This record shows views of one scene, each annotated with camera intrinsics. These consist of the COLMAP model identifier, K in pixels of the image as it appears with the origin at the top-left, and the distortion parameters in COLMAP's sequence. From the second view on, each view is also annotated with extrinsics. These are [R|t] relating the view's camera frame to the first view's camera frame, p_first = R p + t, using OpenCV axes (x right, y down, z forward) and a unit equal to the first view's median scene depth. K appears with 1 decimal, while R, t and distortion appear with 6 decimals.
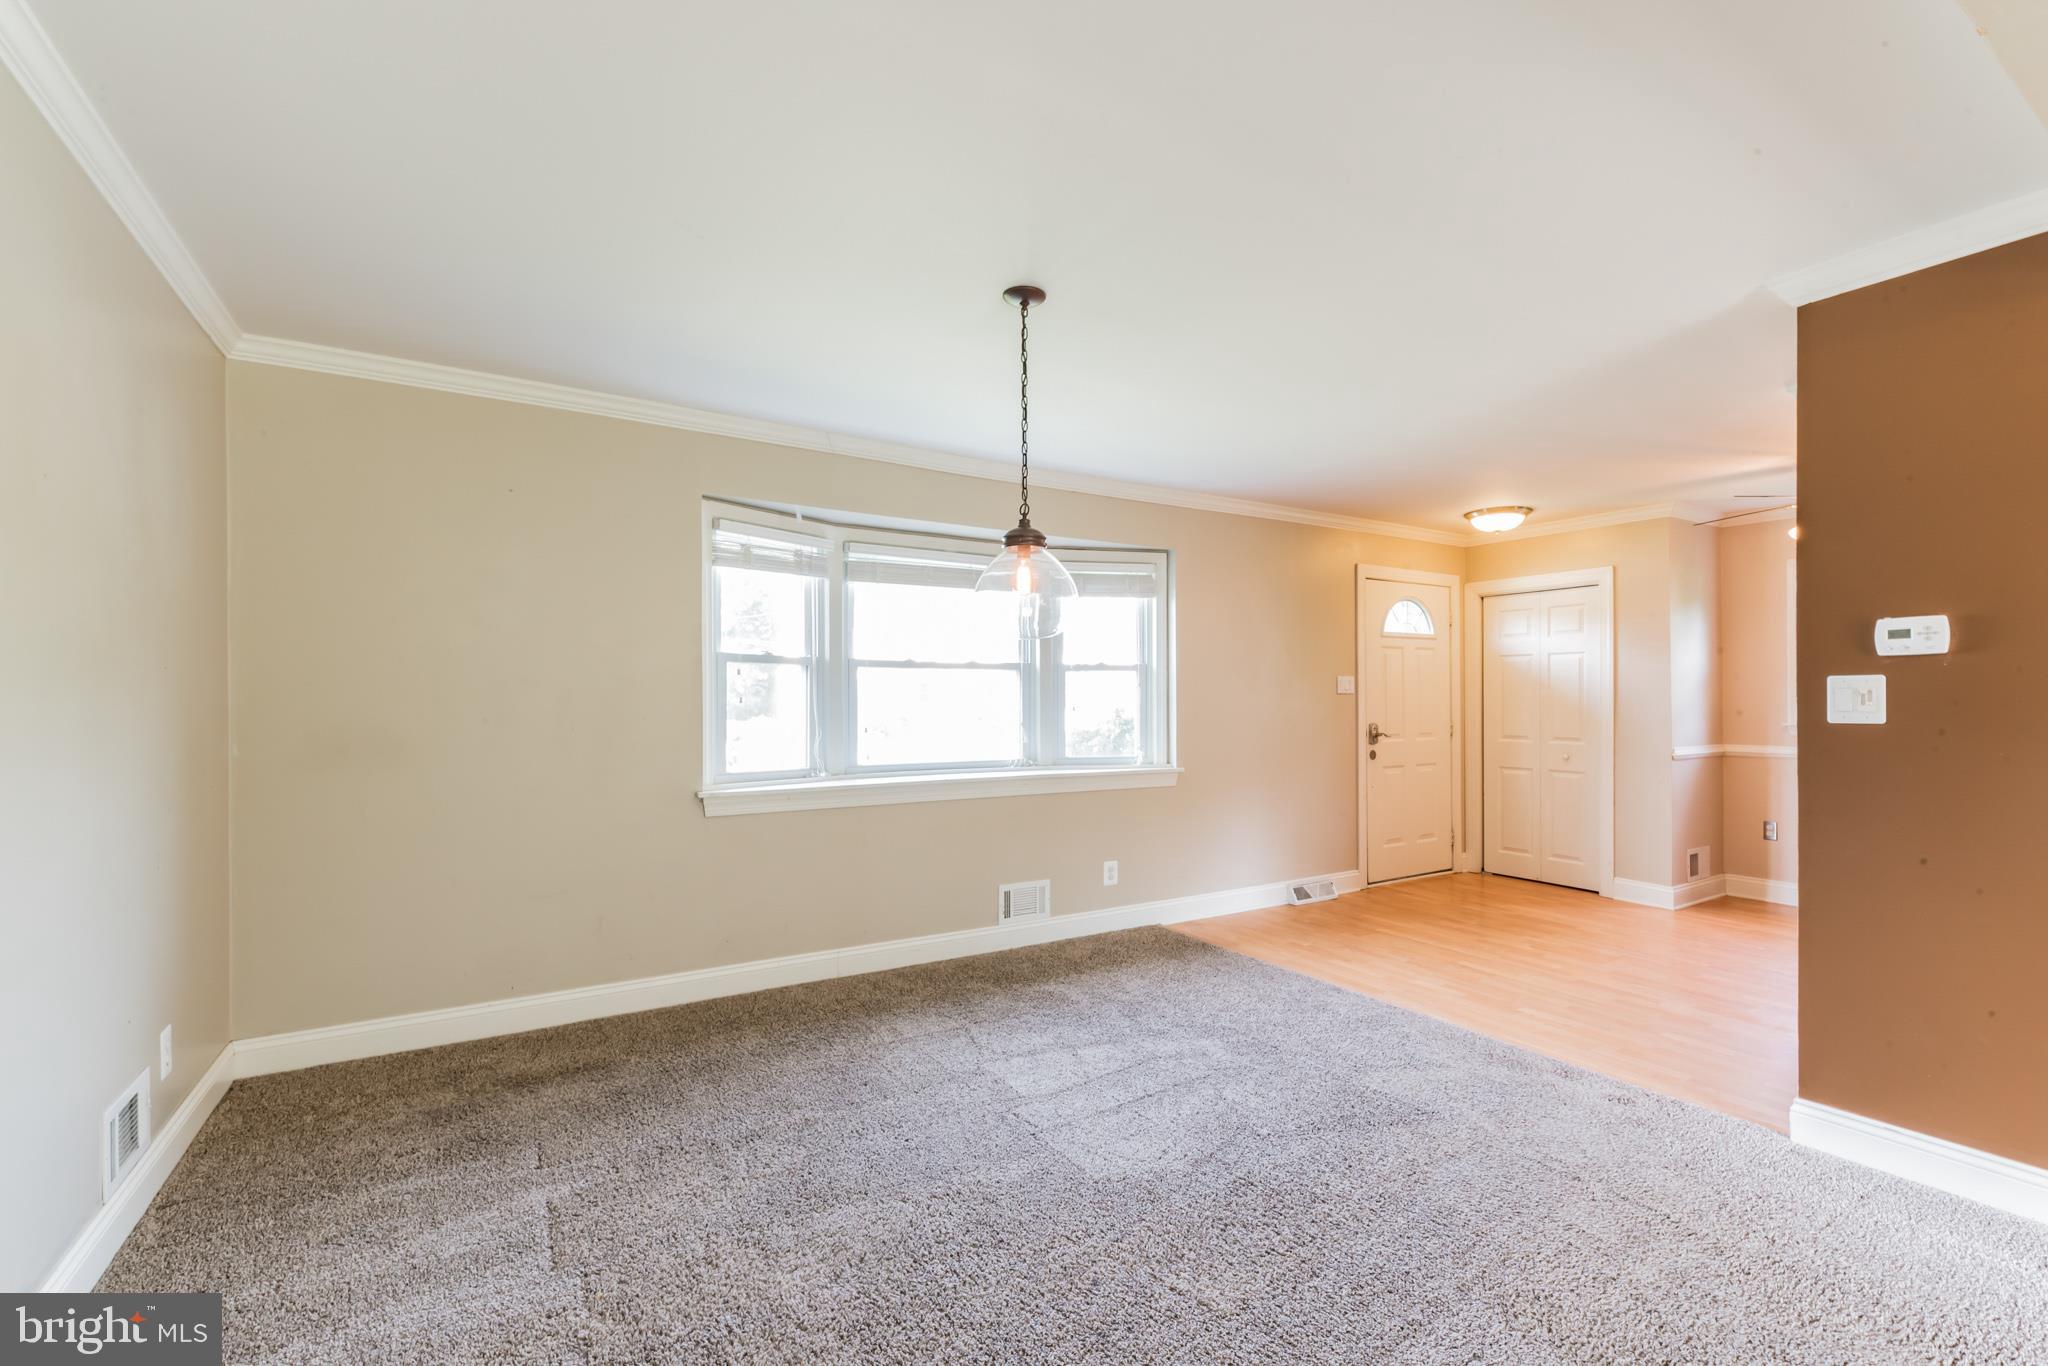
lens RADIAL K [[897.3, 0, 1019.7], [0, 897.3, 698.4], [0, 0, 1]] dist [0.003328, 0.000114]
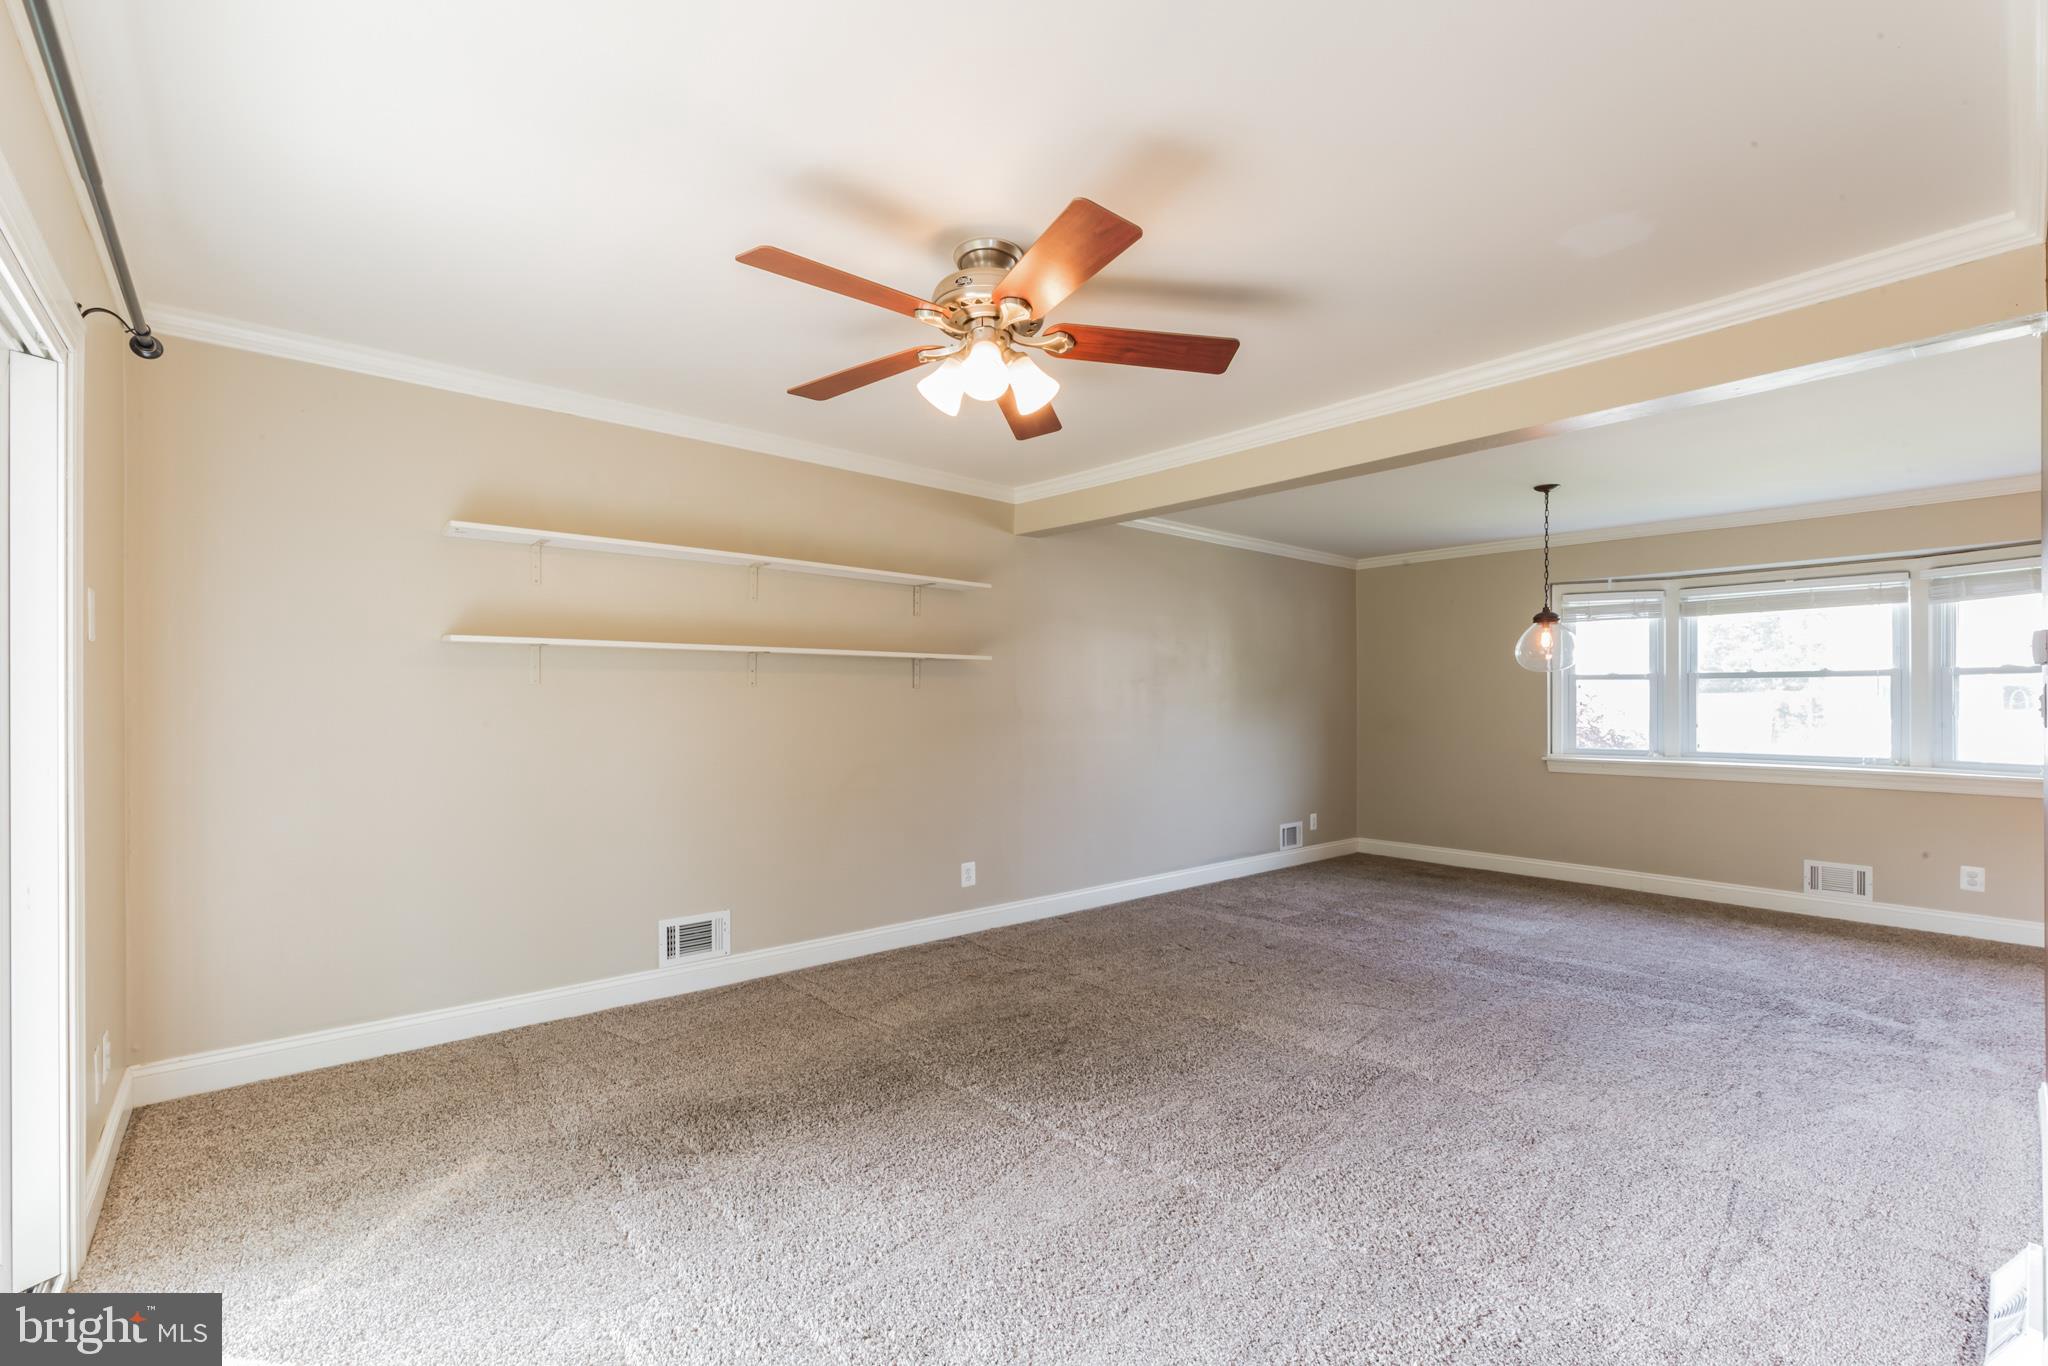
lens RADIAL K [[897.3, 0, 1028.7], [0, 897.3, 693.4], [0, 0, 1]] dist [0.003328, 0.000114]
pose [[0.162539, -0.001004, -0.986702, 1.655302], [-0.000677, 0.999999, -0.001129, -0.018670], [0.986702, 0.000852, 0.162538, -0.360983]]
